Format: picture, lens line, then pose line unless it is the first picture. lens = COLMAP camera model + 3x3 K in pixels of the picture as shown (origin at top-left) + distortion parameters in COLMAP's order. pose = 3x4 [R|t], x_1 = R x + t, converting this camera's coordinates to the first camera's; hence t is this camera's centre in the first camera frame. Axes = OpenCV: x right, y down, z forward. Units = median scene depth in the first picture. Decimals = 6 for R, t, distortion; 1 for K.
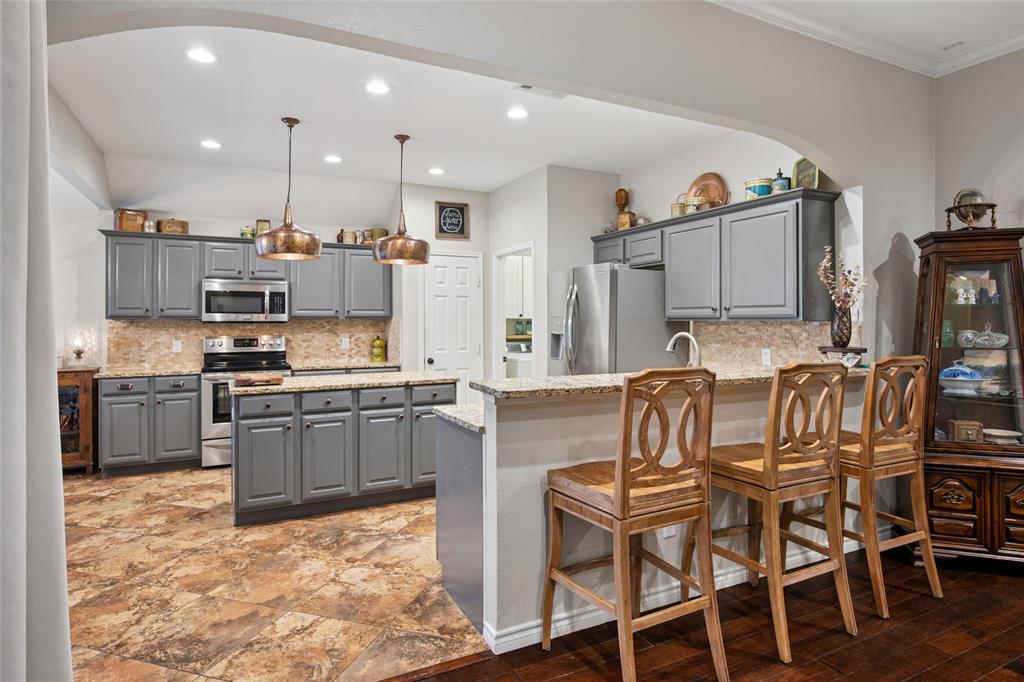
lens RADIAL K [[577.5, 0, 534.1], [0, 577.5, 320.7], [0, 0, 1]] dist [0.007311, 0.002179]
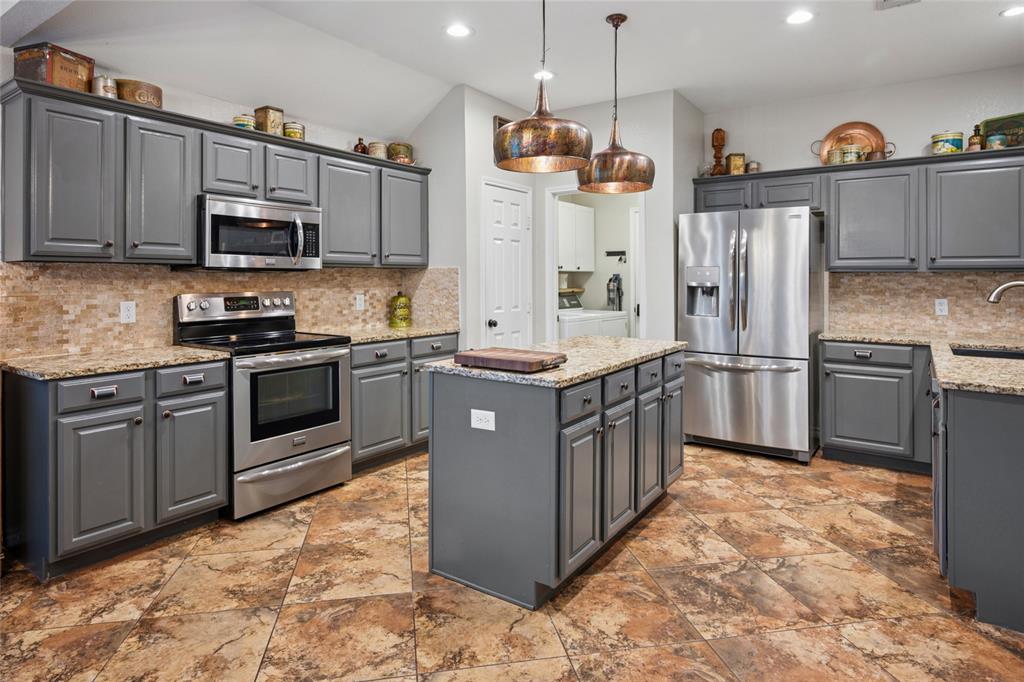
lens RADIAL K [[577.5, 0, 519.0], [0, 577.5, 280.2], [0, 0, 1]] dist [0.007311, 0.002179]
pose [[0.880420, 0.001779, 0.474191, -0.591060], [-0.003339, 0.999991, 0.002448, 0.011946], [-0.474183, -0.003739, 0.880418, 0.355649]]
